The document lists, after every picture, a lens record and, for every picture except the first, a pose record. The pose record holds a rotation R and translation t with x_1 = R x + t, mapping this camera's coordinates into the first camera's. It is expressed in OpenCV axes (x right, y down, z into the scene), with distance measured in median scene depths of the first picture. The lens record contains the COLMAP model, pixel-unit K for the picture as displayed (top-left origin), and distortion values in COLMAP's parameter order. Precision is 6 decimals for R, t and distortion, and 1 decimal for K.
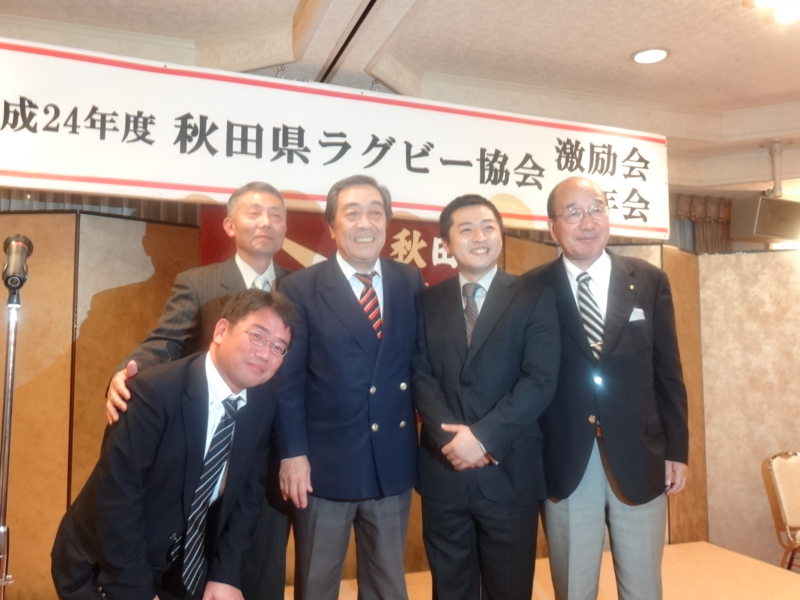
lens RADIAL K [[886.6, 0, 399.8], [0, 886.6, 304.1], [0, 0, 1]] dist [-0.098168, 0.000000]
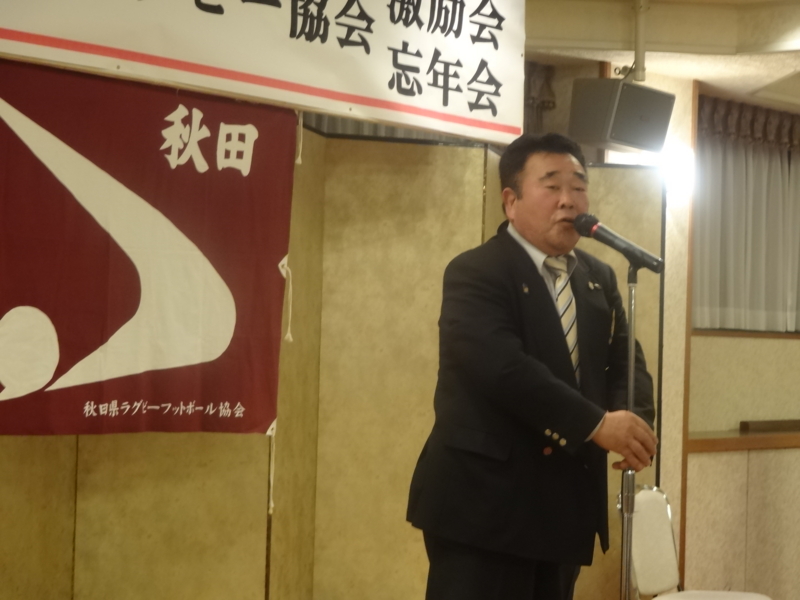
lens RADIAL K [[1862.8, 0, 400.1], [0, 1862.8, 299.0], [0, 0, 1]] dist [-0.146549, 0.000000]
pose [[0.903146, 0.050727, 0.426327, -0.356783], [-0.080537, 0.995385, 0.052175, -0.030066], [-0.421713, -0.081457, 0.903063, -0.178274]]
